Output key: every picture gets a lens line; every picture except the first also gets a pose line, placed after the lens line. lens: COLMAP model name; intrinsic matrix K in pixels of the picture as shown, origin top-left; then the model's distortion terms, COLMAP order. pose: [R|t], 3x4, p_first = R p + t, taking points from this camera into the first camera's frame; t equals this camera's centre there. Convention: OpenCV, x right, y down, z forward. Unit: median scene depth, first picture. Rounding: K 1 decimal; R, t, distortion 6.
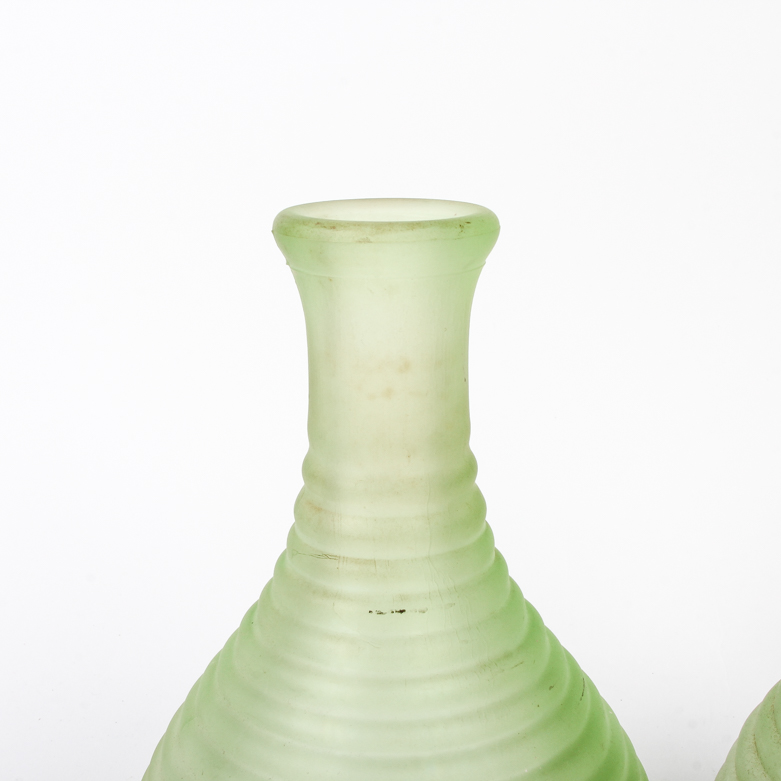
lens RADIAL K [[1339.2, 0, 390.5], [0, 1339.2, 390.5], [0, 0, 1]] dist [-0.102244, 0.126253]
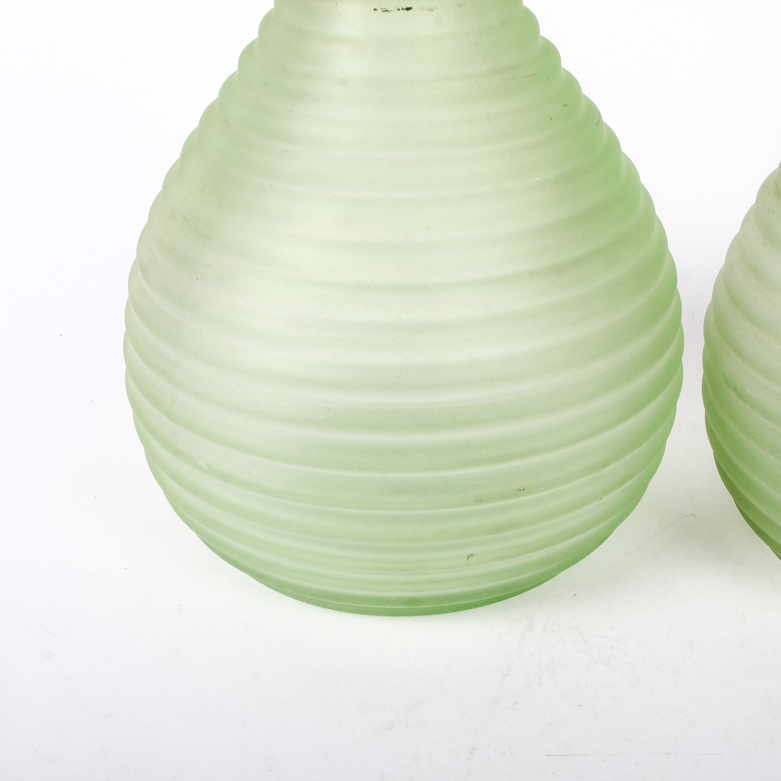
lens RADIAL K [[1339.2, 0, 390.5], [0, 1339.2, 390.5], [0, 0, 1]] dist [-0.102244, 0.126253]
pose [[0.999901, 0.002422, -0.013832, 0.009358], [0.000784, 0.973839, 0.227239, 0.212269], [0.014021, -0.227228, 0.973741, 0.022338]]
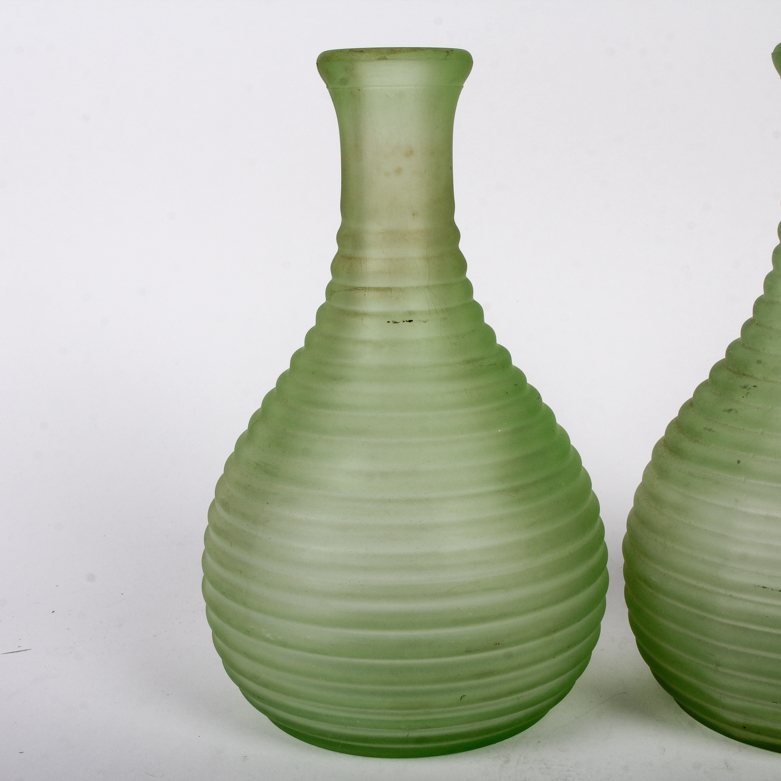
lens RADIAL K [[1339.2, 0, 390.5], [0, 1339.2, 390.5], [0, 0, 1]] dist [-0.102244, 0.126253]
pose [[0.999575, -0.014120, 0.025511, -0.049989], [0.015321, 0.998753, -0.047512, 0.304436], [-0.024808, 0.047882, 0.998545, -0.427882]]
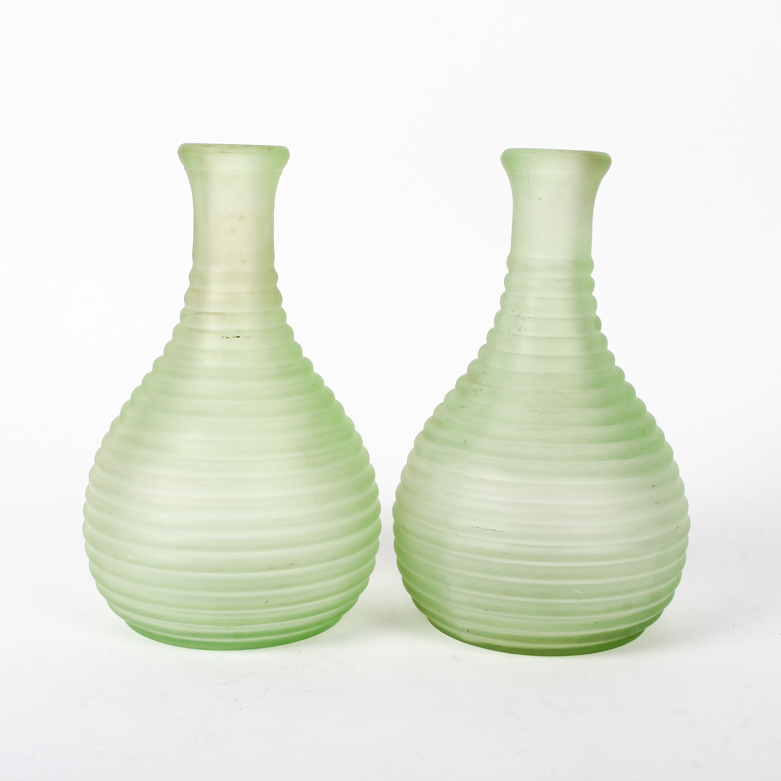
lens RADIAL K [[1339.2, 0, 390.5], [0, 1339.2, 390.5], [0, 0, 1]] dist [-0.102244, 0.126253]
pose [[0.993917, 0.014428, 0.109178, 0.017626], [-0.005425, 0.996592, -0.082313, 0.407435], [-0.109994, 0.081220, 0.990608, -1.016229]]
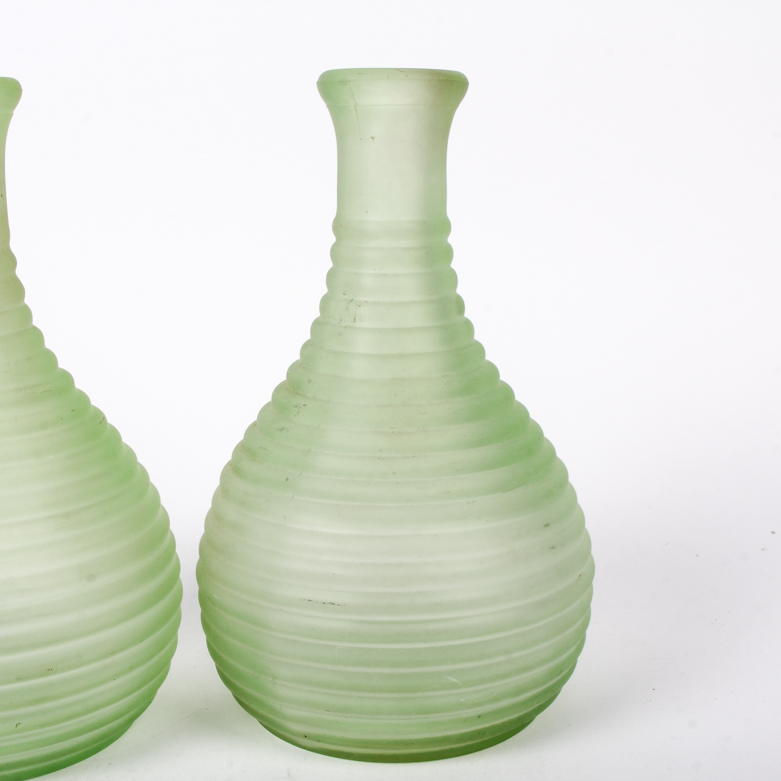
lens RADIAL K [[1339.2, 0, 390.5], [0, 1339.2, 390.5], [0, 0, 1]] dist [-0.102244, 0.126253]
pose [[0.974898, -0.042099, 0.218635, 0.145569], [0.054055, 0.997335, -0.048990, 0.299609], [-0.215990, 0.059579, 0.974576, -0.476938]]
